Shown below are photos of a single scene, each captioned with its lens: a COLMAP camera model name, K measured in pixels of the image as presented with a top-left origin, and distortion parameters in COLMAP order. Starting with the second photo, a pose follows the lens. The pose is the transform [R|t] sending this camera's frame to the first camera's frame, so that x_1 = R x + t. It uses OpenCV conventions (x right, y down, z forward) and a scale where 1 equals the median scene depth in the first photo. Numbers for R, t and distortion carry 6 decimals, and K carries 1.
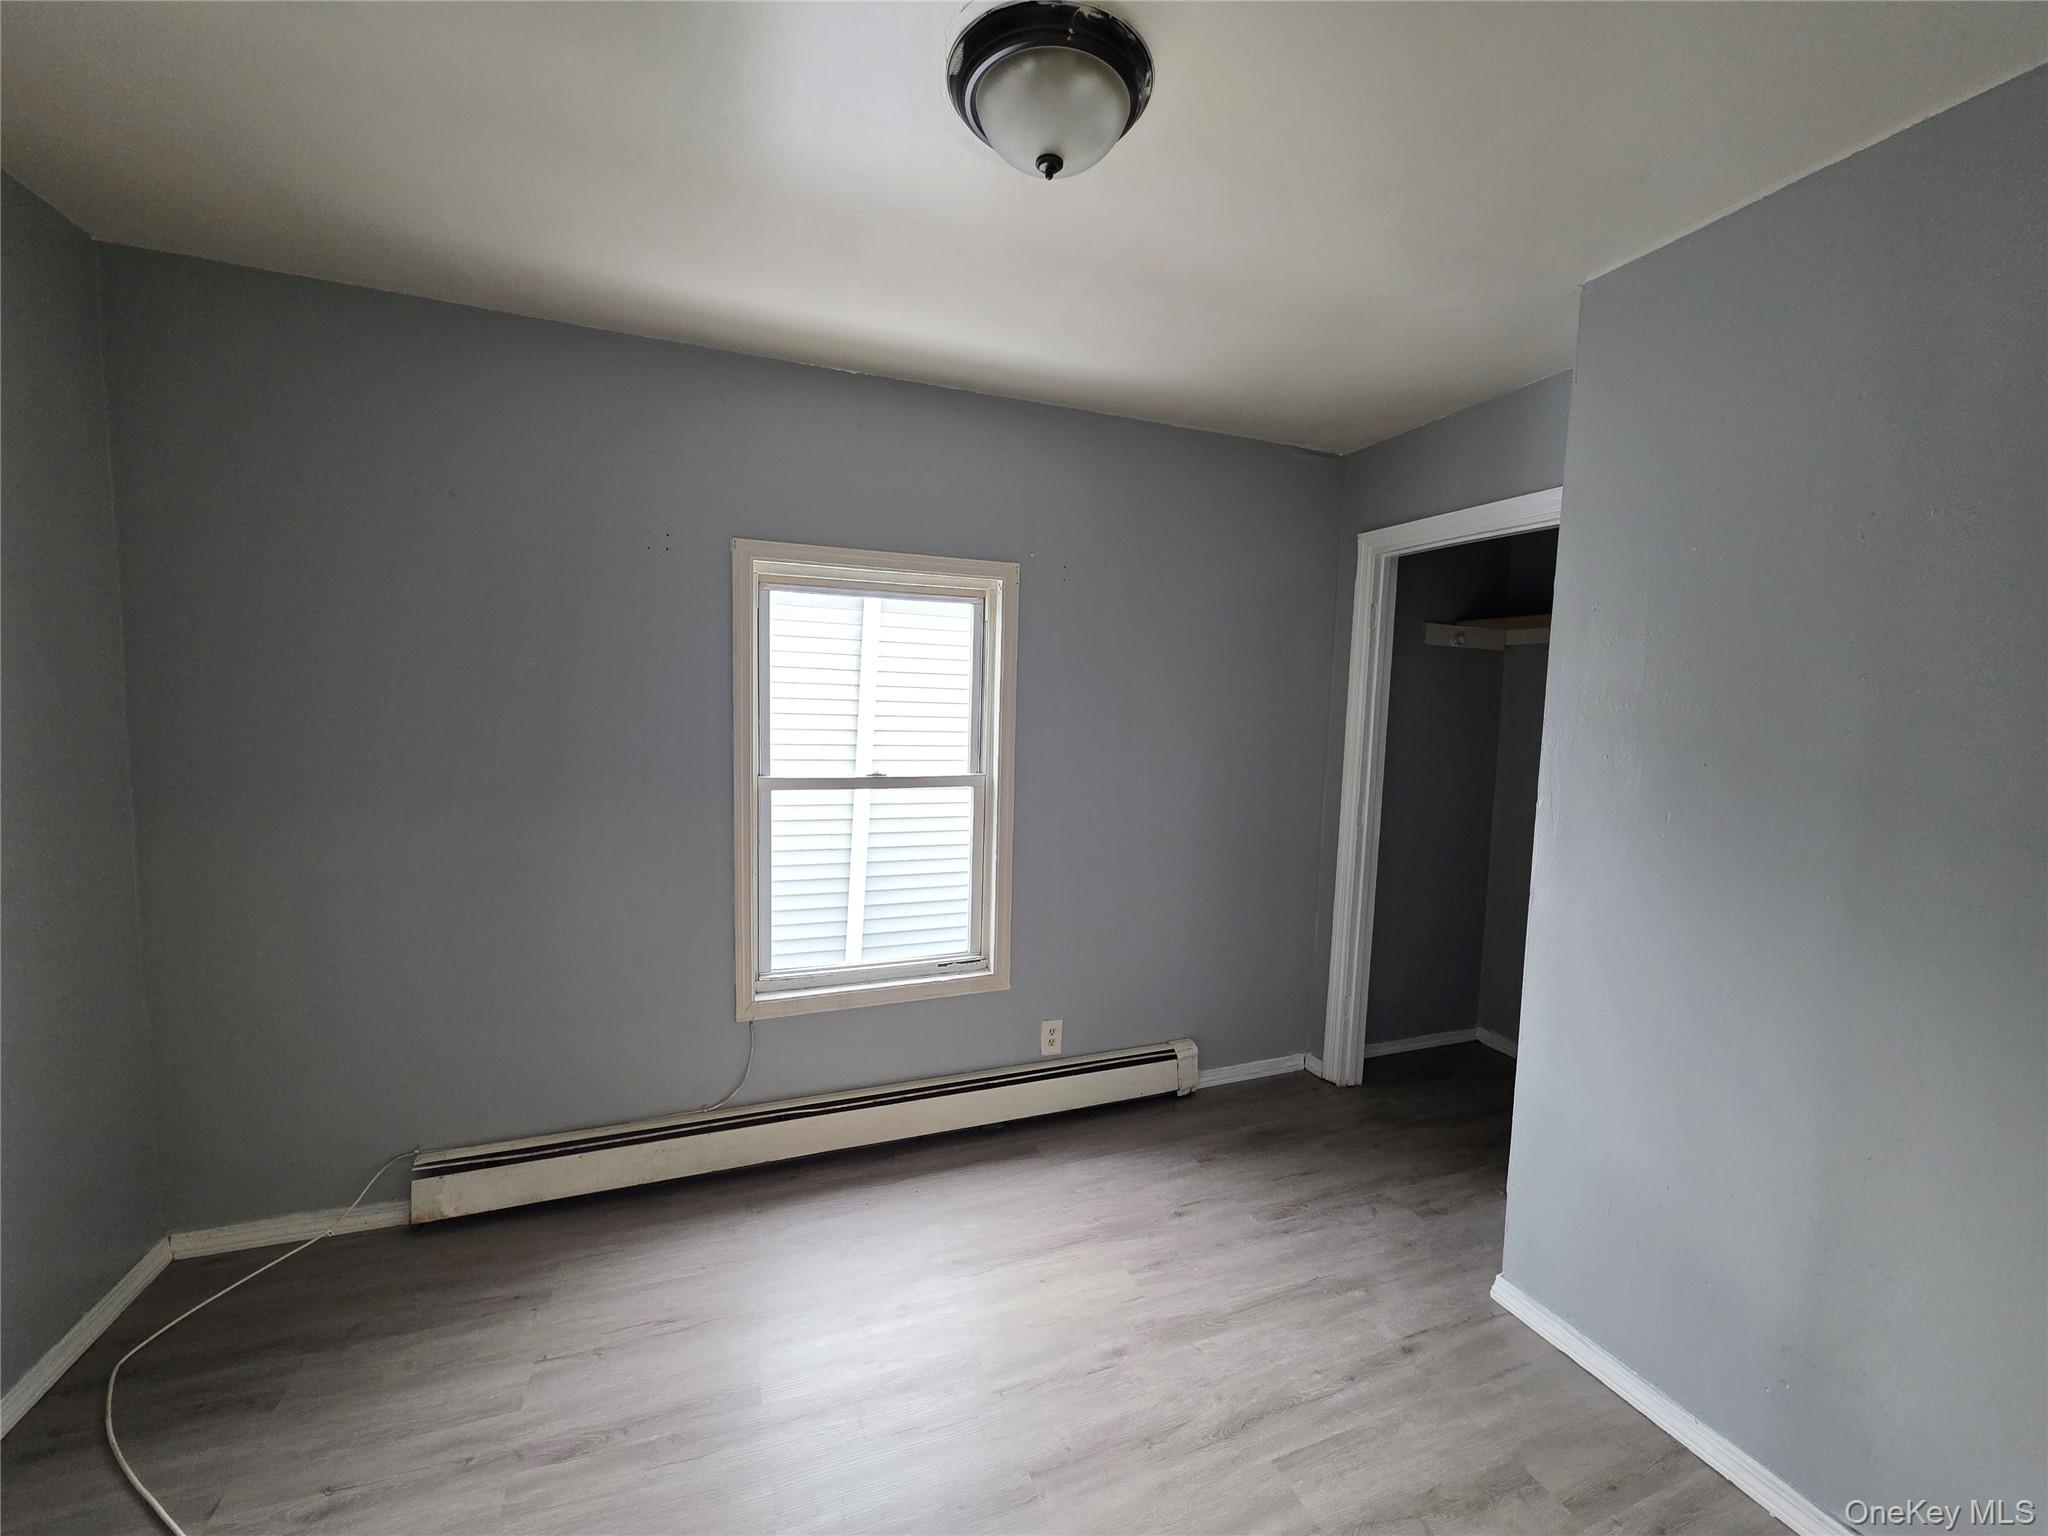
lens RADIAL K [[815.2, 0, 1017.1], [0, 815.2, 768.1], [0, 0, 1]] dist [0.001947, -0.000353]
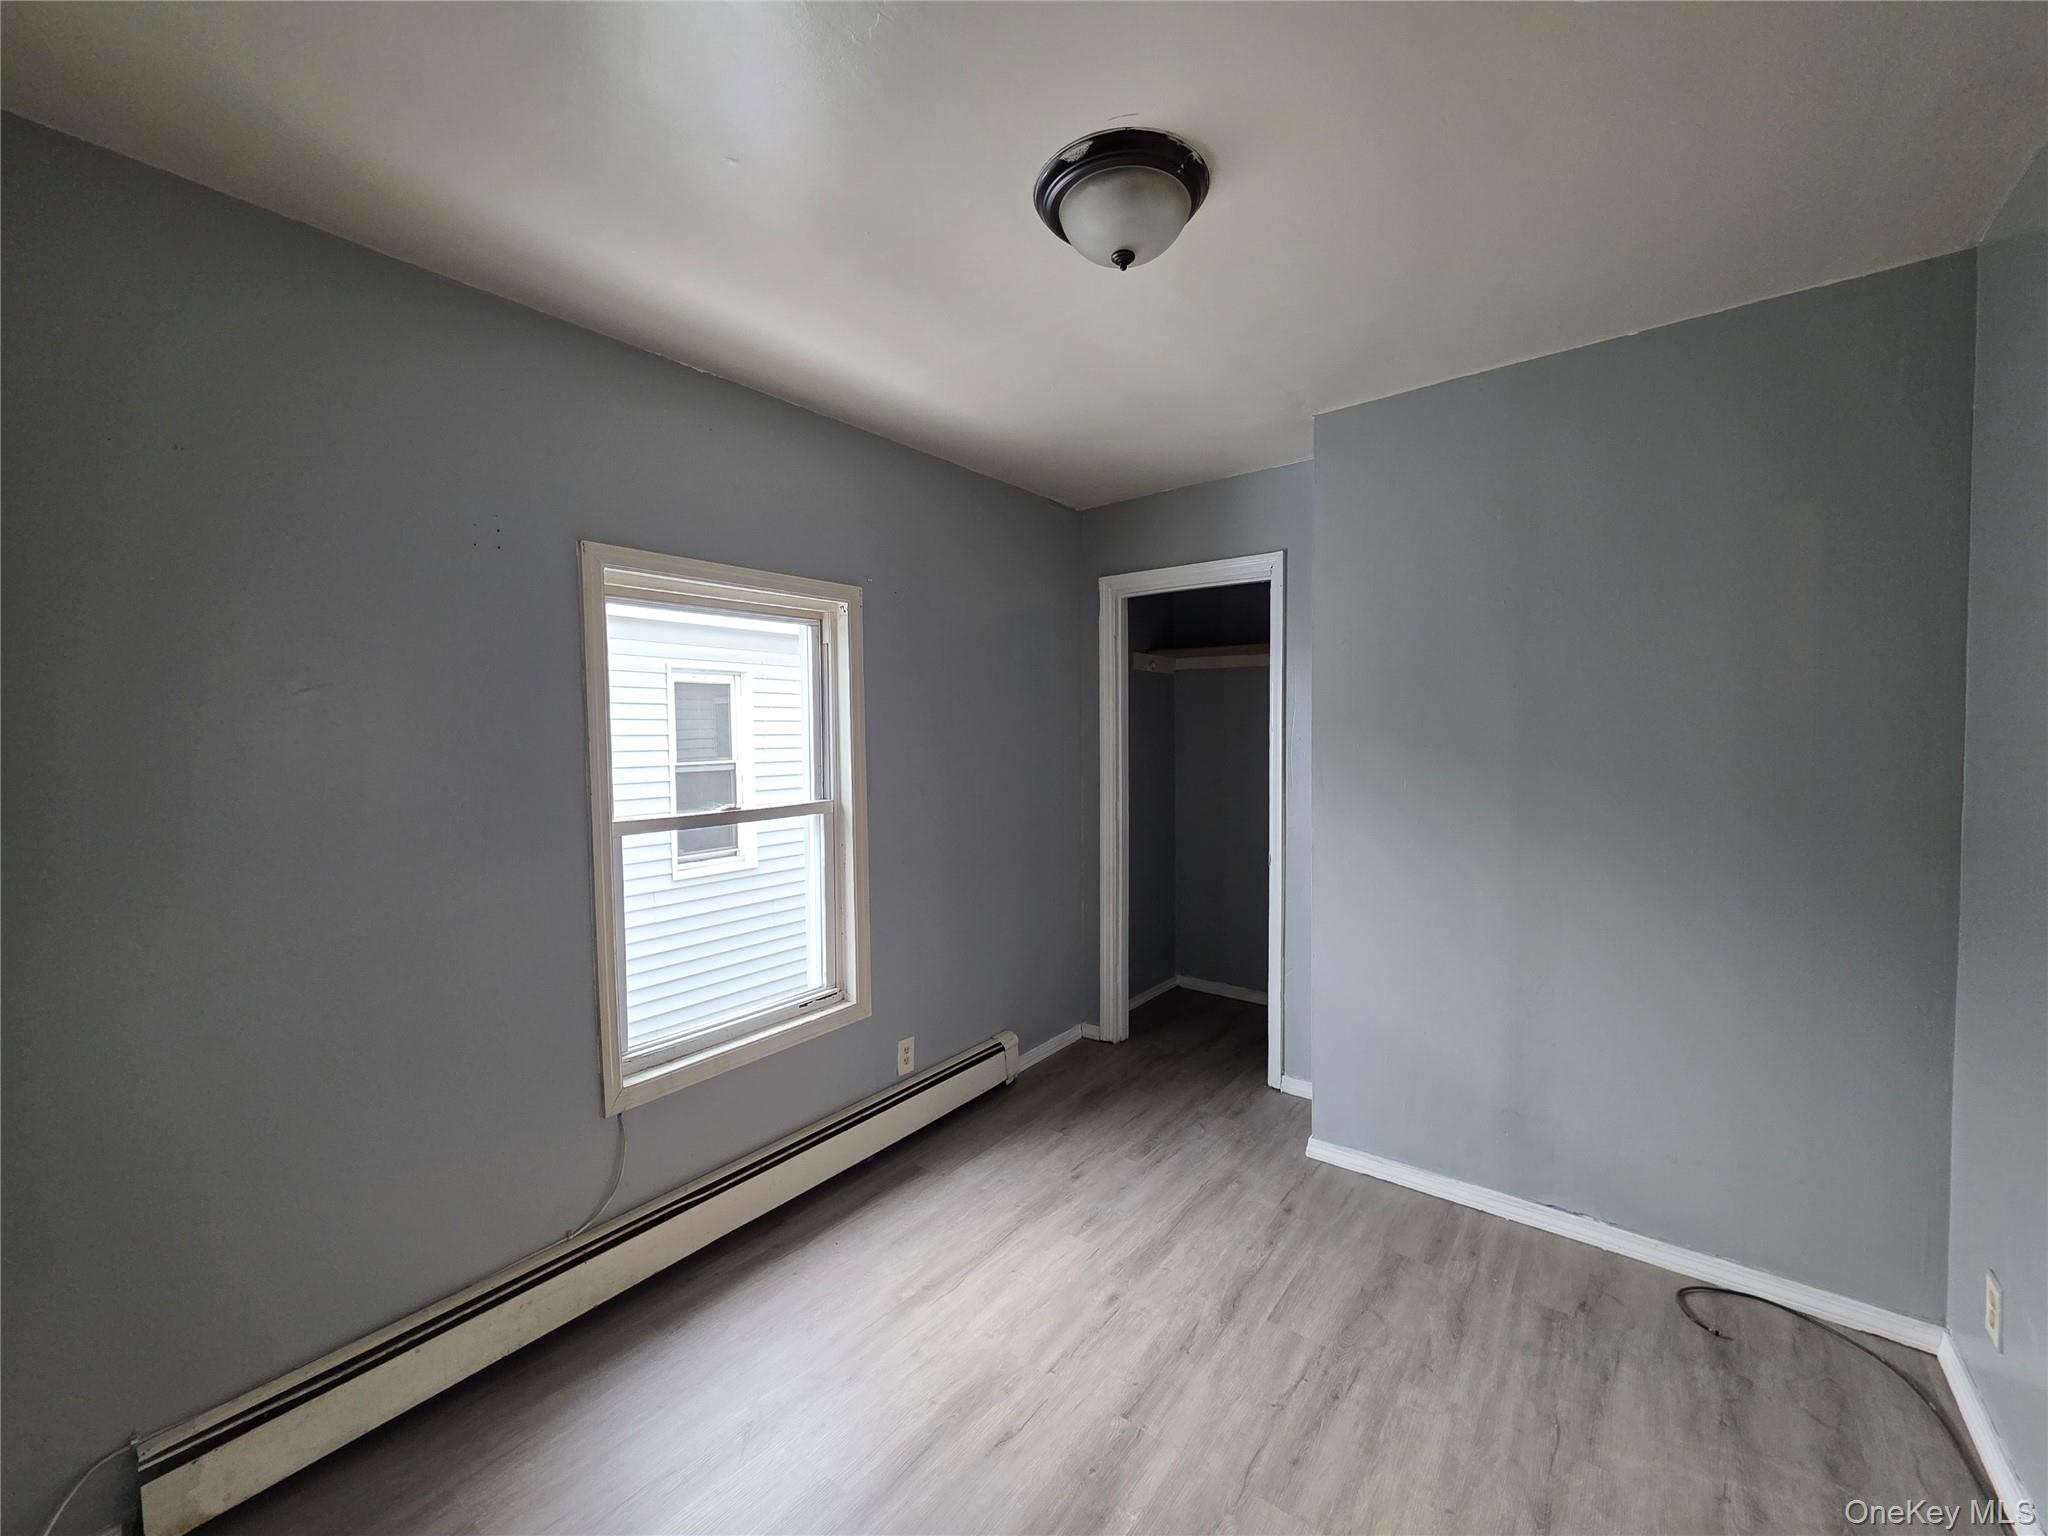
lens RADIAL K [[815.2, 0, 1017.1], [0, 815.2, 768.1], [0, 0, 1]] dist [0.001947, -0.000353]
pose [[0.858526, -0.059669, 0.509287, -0.385833], [0.077260, 0.996920, -0.013440, -0.000304], [-0.506917, 0.050886, 0.860492, 0.052961]]
